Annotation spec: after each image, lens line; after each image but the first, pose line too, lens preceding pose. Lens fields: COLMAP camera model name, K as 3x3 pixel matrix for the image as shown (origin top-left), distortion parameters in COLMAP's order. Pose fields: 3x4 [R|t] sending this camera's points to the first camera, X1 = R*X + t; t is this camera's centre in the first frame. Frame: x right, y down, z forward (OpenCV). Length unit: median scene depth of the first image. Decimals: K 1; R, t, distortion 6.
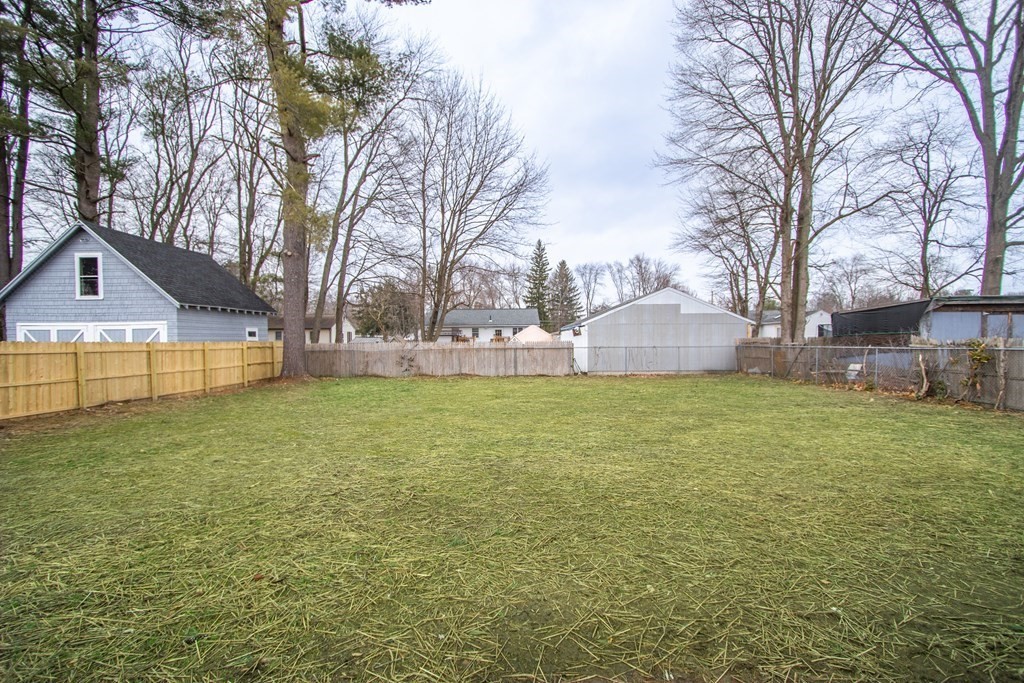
lens RADIAL K [[473.3, 0, 508.2], [0, 473.3, 350.5], [0, 0, 1]] dist [-0.021357, 0.005044]
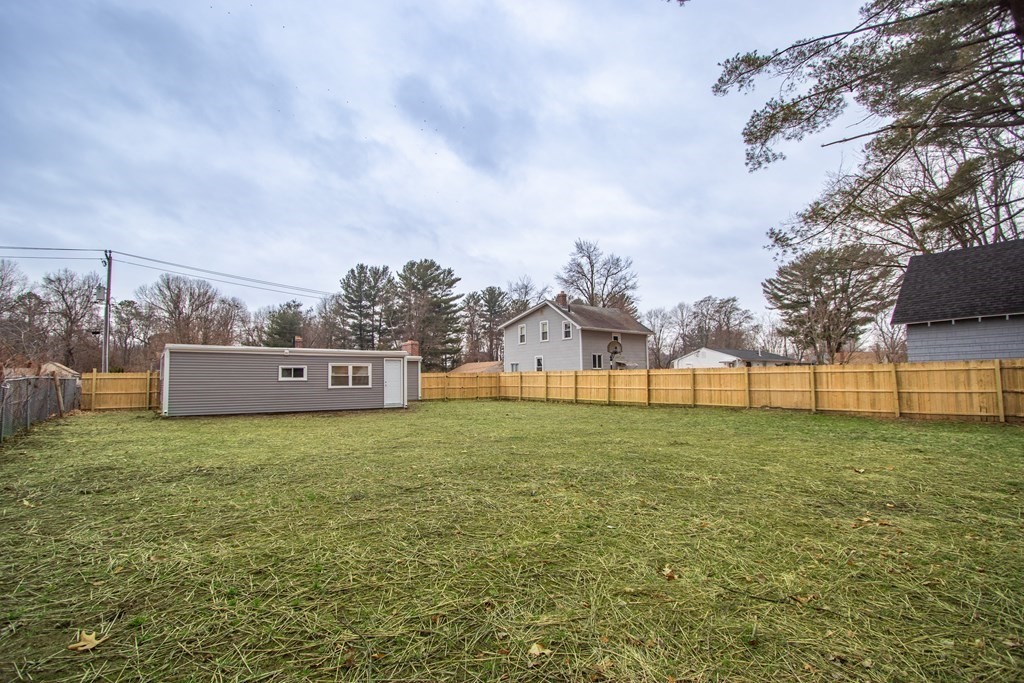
lens RADIAL K [[473.3, 0, 510.2], [0, 473.3, 344.4], [0, 0, 1]] dist [-0.021357, 0.005044]
pose [[-0.812964, -0.023009, -0.581859, 0.368159], [0.009758, 0.998540, -0.053121, -0.008954], [0.582232, -0.048863, -0.811553, 0.910700]]
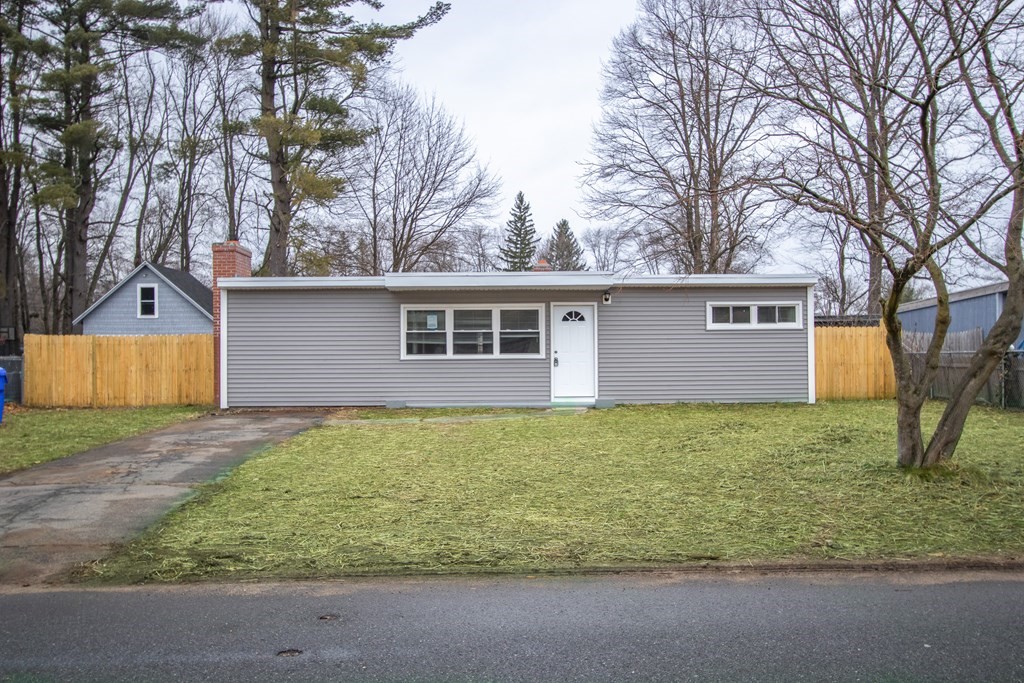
lens RADIAL K [[1001.7, 0, 510.7], [0, 1001.7, 344.1], [0, 0, 1]] dist [-0.005654, 0.000000]
pose [[0.999491, 0.000611, 0.031908, 0.047557], [0.000505, 0.999390, -0.034931, 0.047961], [-0.031910, 0.034930, 0.998880, -1.349946]]
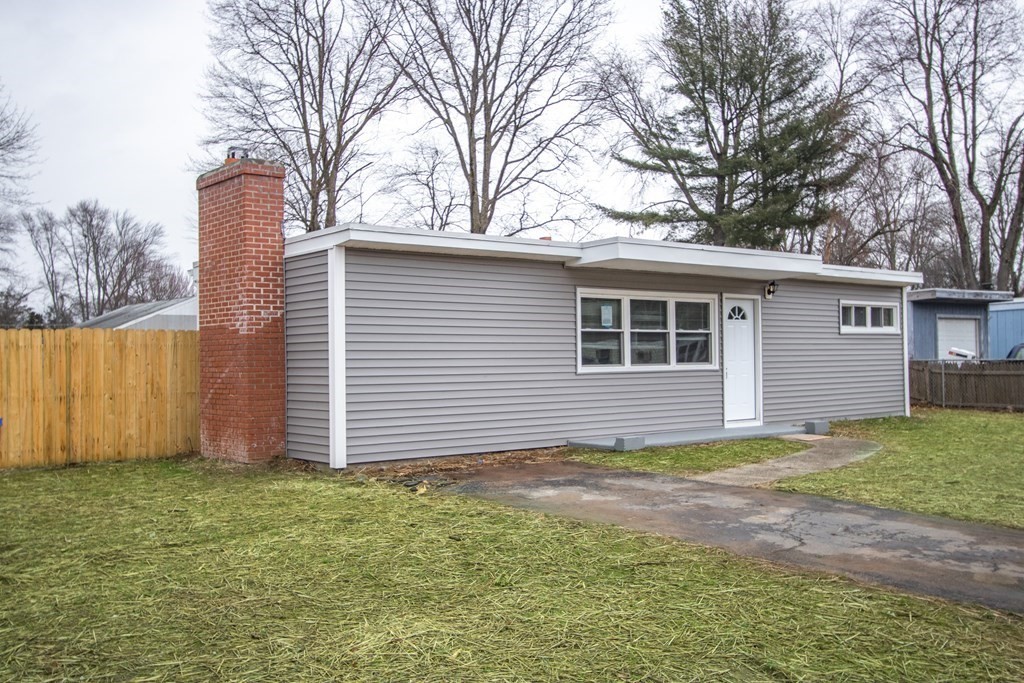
lens RADIAL K [[1001.7, 0, 508.7], [0, 1001.7, 342.5], [0, 0, 1]] dist [-0.005654, 0.000000]
pose [[0.763071, 0.008417, 0.646259, -0.446136], [0.018627, 0.999213, -0.035007, 0.031358], [-0.646046, 0.038751, 0.762314, -0.843939]]
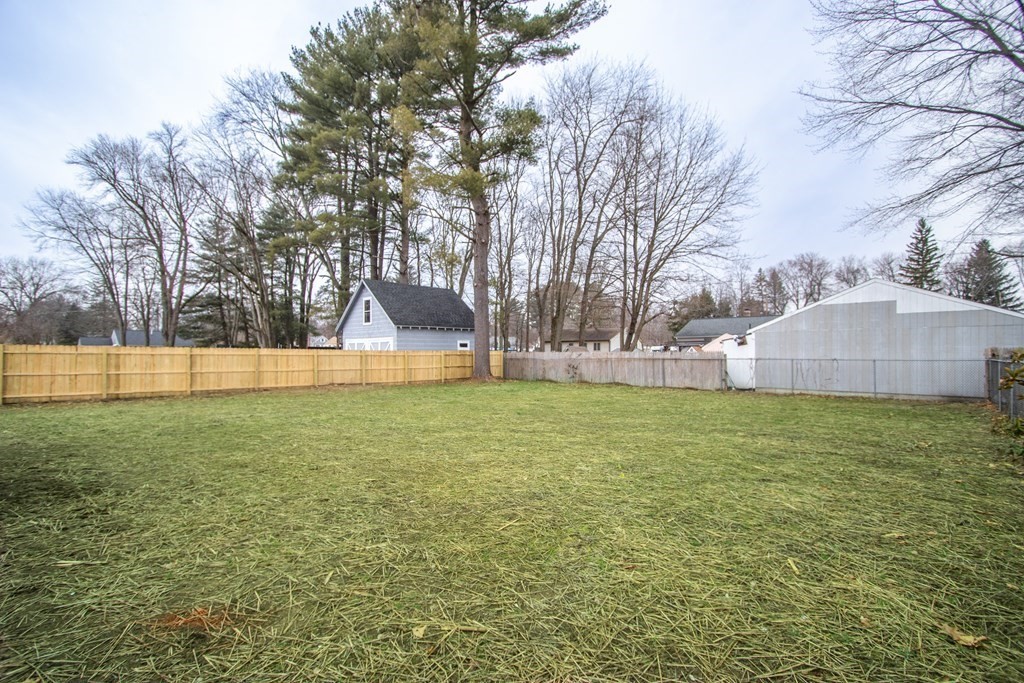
lens RADIAL K [[473.3, 0, 511.2], [0, 473.3, 346.8], [0, 0, 1]] dist [-0.021357, 0.005044]
pose [[0.723391, -0.002969, -0.690433, 0.456471], [-0.019507, 0.999504, -0.024736, 0.000912], [0.690163, 0.031362, 0.722974, 0.087443]]
